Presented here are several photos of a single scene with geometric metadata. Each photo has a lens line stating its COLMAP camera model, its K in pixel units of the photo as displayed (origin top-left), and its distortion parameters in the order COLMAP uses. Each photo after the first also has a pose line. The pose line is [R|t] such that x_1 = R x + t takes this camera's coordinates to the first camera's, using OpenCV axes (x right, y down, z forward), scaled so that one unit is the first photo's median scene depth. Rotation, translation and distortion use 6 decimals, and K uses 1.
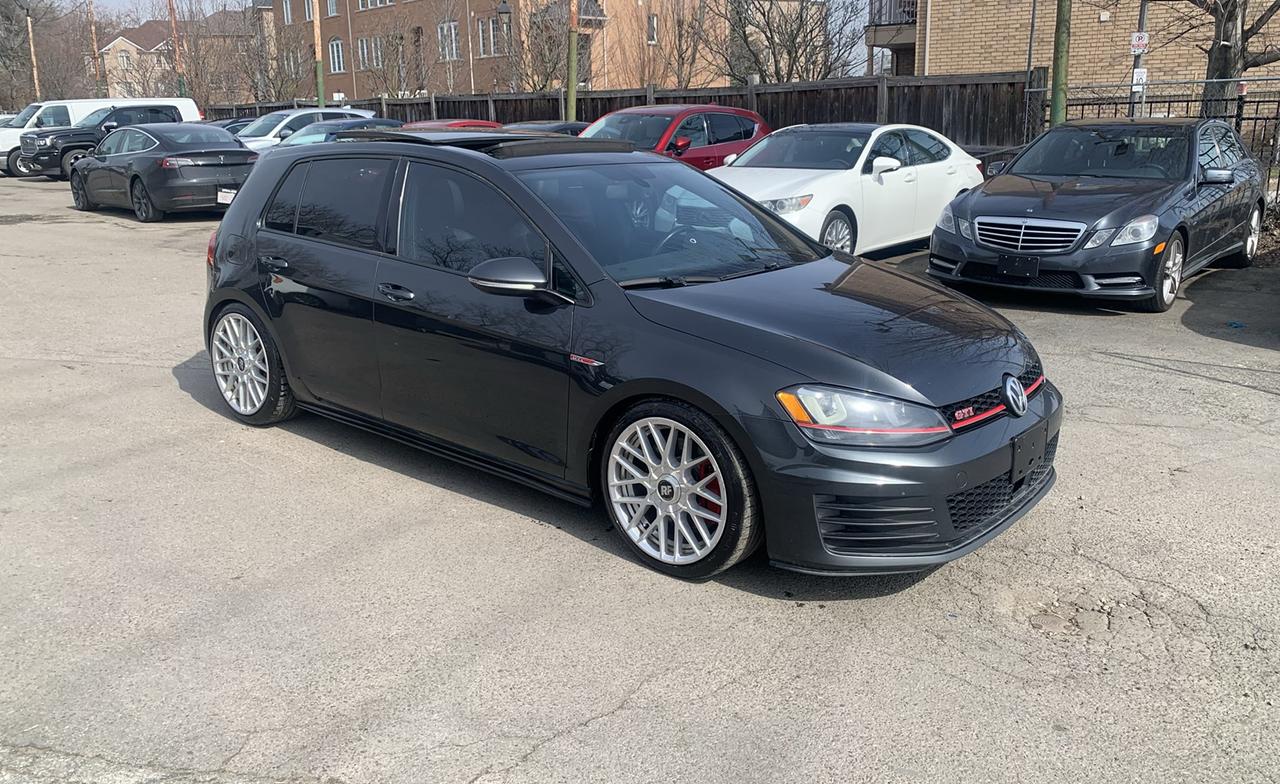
lens RADIAL K [[995.3, 0, 641.8], [0, 995.3, 371.7], [0, 0, 1]] dist [0.009697, 0.002439]
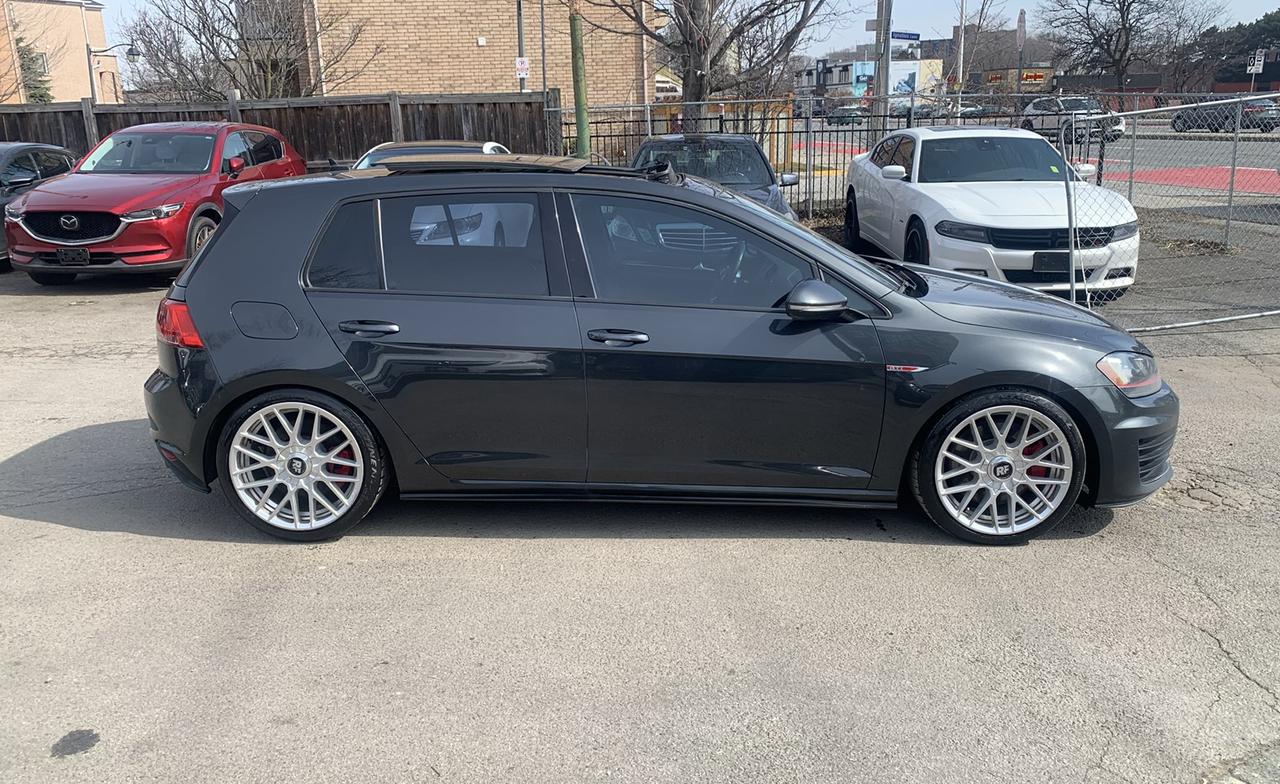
lens RADIAL K [[1007.2, 0, 628.3], [0, 1007.2, 386.6], [0, 0, 1]] dist [0.001865, 0.007226]
pose [[0.779374, -0.160222, 0.605727, -0.285671], [0.162757, 0.985336, 0.051218, -0.029180], [-0.605051, 0.058669, 0.794022, 0.102921]]
